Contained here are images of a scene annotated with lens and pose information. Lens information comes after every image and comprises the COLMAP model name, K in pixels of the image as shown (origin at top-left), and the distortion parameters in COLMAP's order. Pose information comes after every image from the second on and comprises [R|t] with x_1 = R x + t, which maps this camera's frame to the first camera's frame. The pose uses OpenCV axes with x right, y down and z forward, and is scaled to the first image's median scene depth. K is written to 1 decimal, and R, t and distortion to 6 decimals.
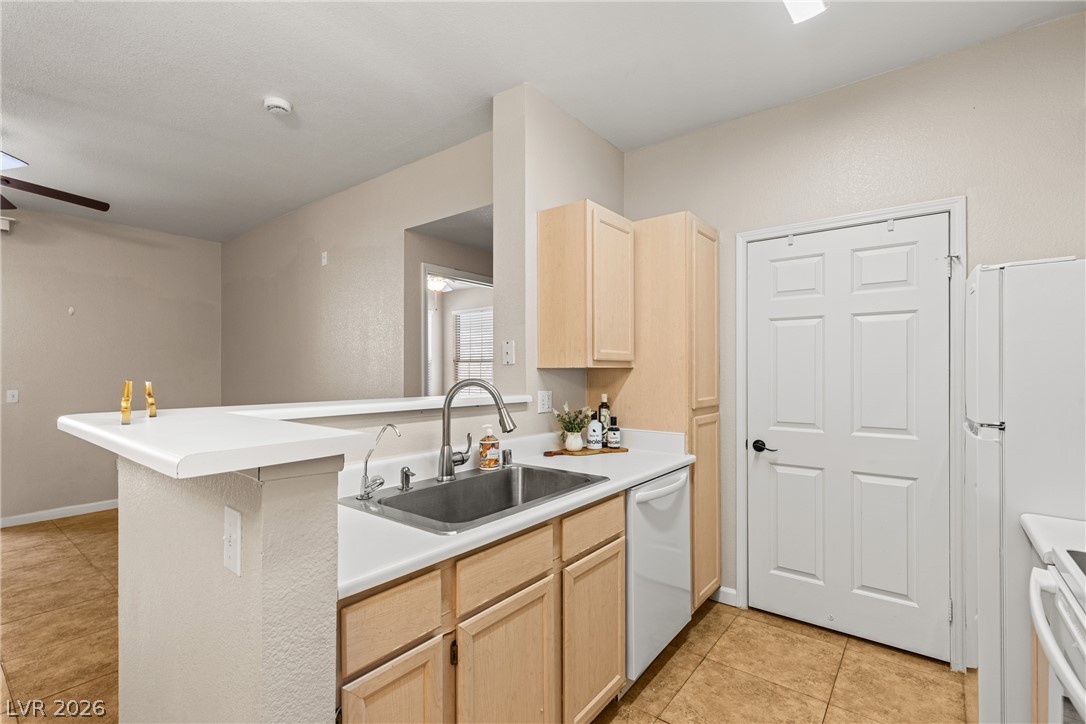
lens RADIAL K [[489.7, 0, 550.3], [0, 489.7, 370.9], [0, 0, 1]] dist [0.005796, -0.001662]
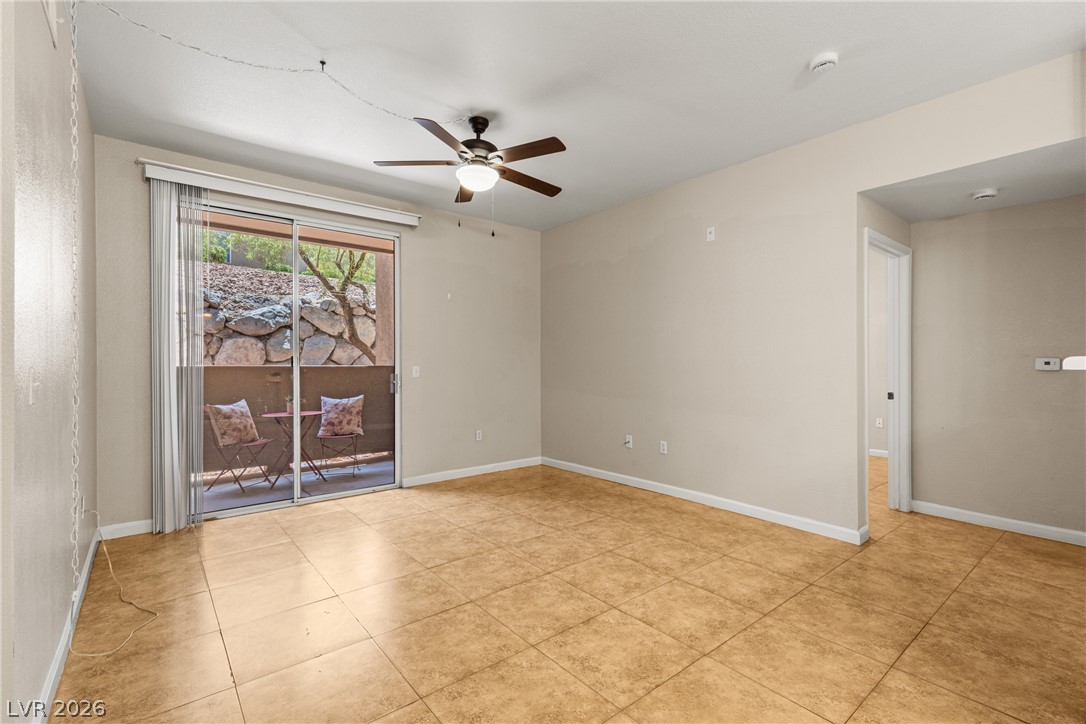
lens RADIAL K [[489.7, 0, 546.4], [0, 489.7, 365.6], [0, 0, 1]] dist [0.005796, -0.001662]
pose [[0.973500, 0.001133, -0.228683, -0.897917], [0.000073, 0.999986, 0.005265, 0.051914], [0.228686, -0.005142, 0.973487, -0.066130]]
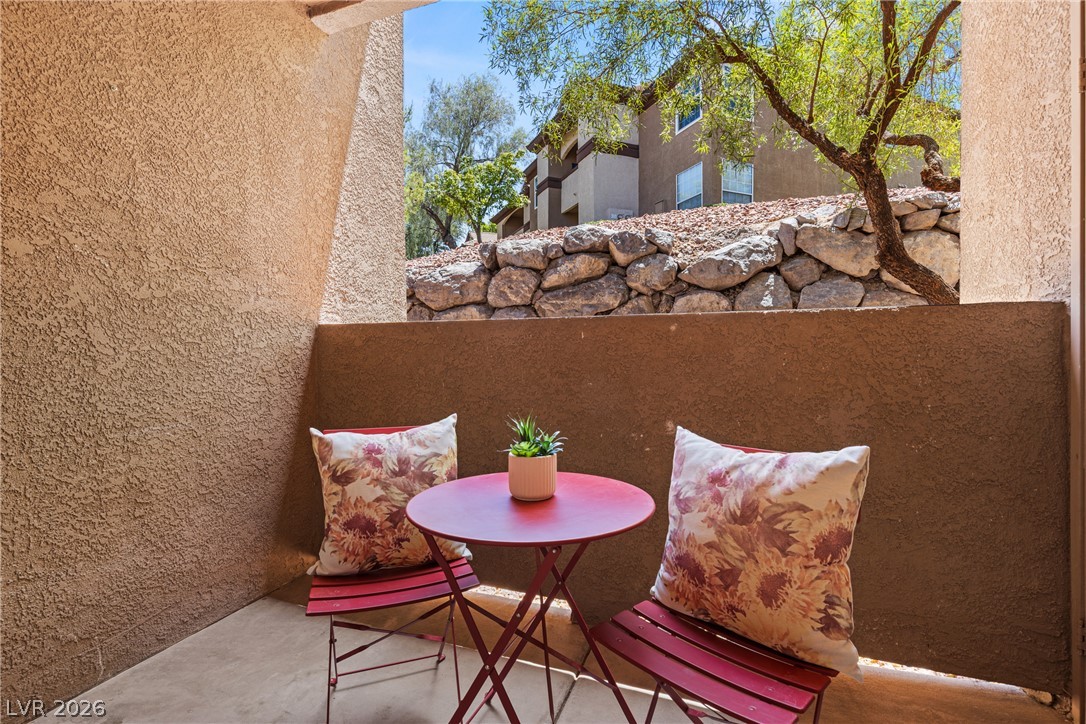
lens RADIAL K [[489.7, 0, 546.8], [0, 489.7, 361.4], [0, 0, 1]] dist [0.005796, -0.001662]
pose [[0.297663, 0.018730, -0.954487, -1.914891], [0.011283, 0.999669, 0.023135, 0.116815], [0.954604, -0.017656, 0.297353, 1.542235]]
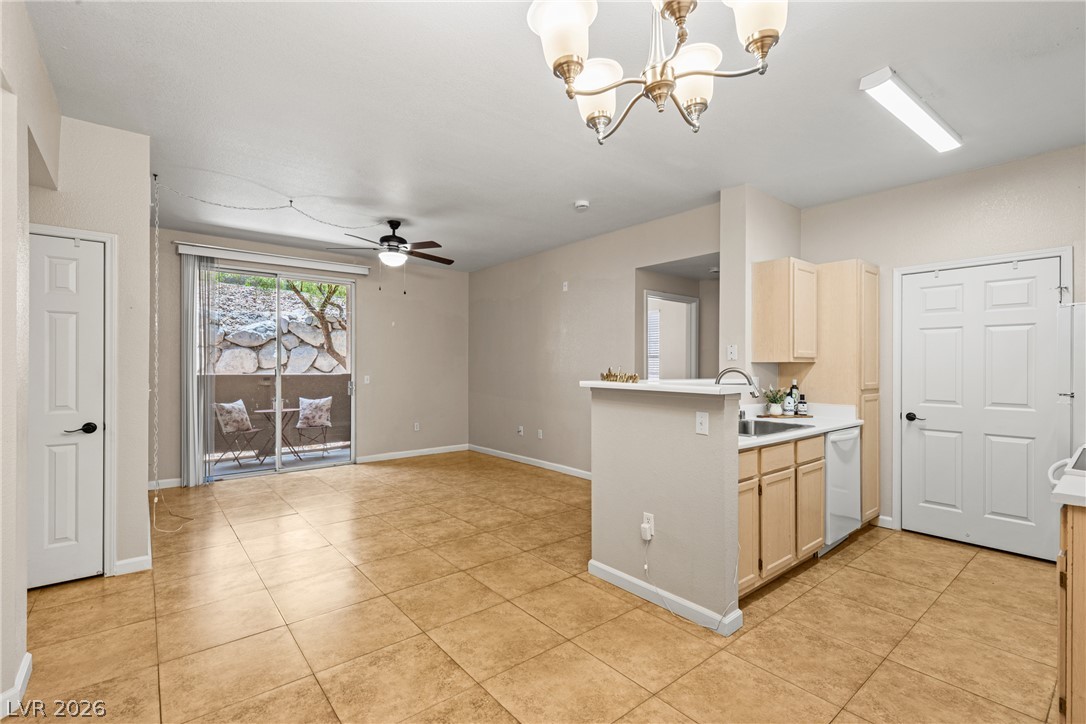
lens RADIAL K [[489.7, 0, 546.6], [0, 489.7, 366.6], [0, 0, 1]] dist [0.005796, -0.001662]
pose [[0.975849, 0.004047, -0.218408, -0.320405], [-0.003825, 0.999992, 0.001439, 0.008290], [0.218412, -0.000569, 0.975856, -0.674865]]
